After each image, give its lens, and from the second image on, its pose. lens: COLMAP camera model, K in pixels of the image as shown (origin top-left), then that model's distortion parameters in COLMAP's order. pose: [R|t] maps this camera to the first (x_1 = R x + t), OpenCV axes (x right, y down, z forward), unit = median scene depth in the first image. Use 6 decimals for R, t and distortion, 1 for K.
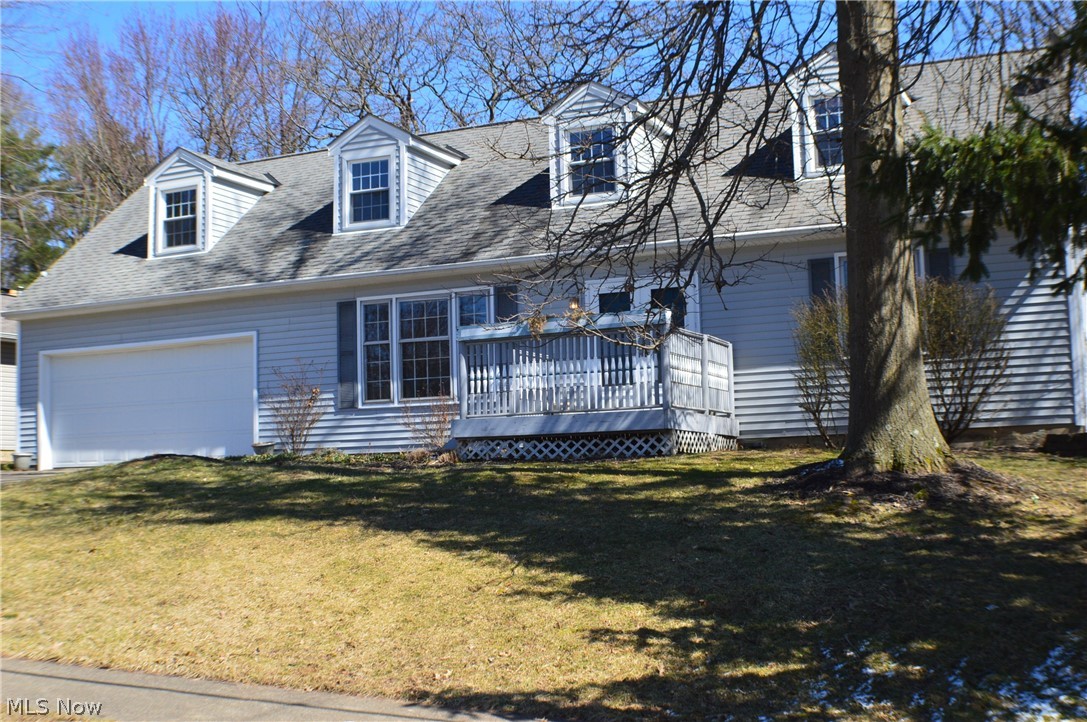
lens RADIAL K [[1337.9, 0, 546.5], [0, 1337.9, 373.4], [0, 0, 1]] dist [-0.166564, 0.028349]
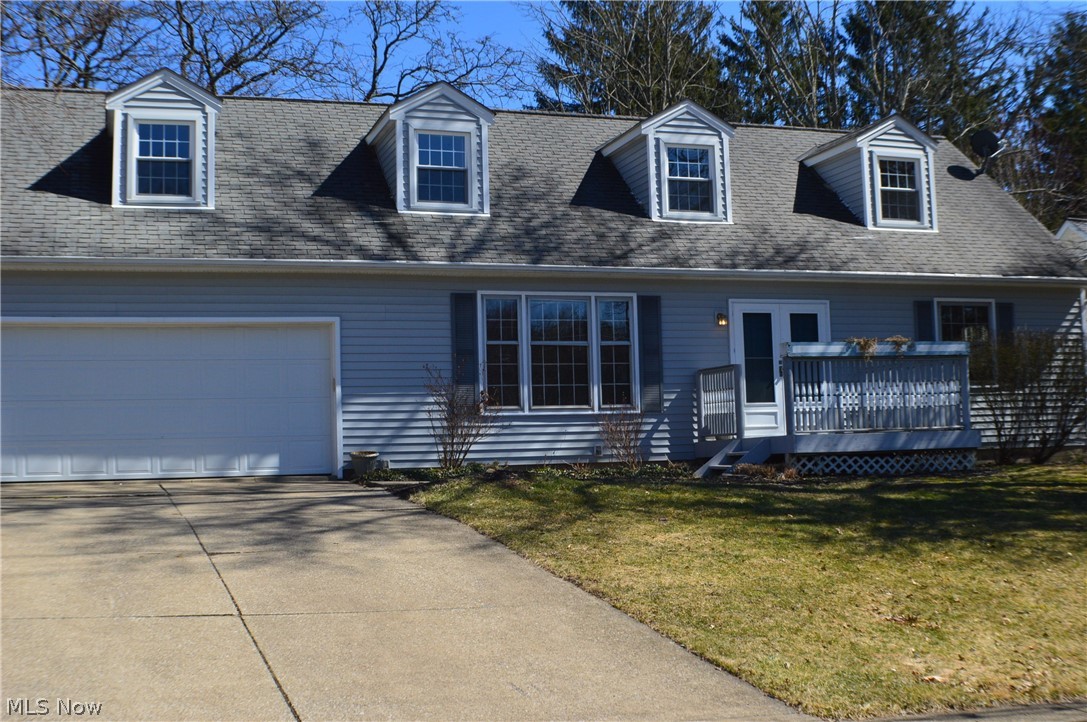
lens RADIAL K [[1337.9, 0, 546.5], [0, 1337.9, 373.4], [0, 0, 1]] dist [-0.166564, 0.028349]
pose [[0.738426, 0.048480, 0.672590, -0.701699], [-0.048653, 0.998643, -0.018566, 0.012743], [-0.672577, -0.019014, 0.739783, 0.309292]]
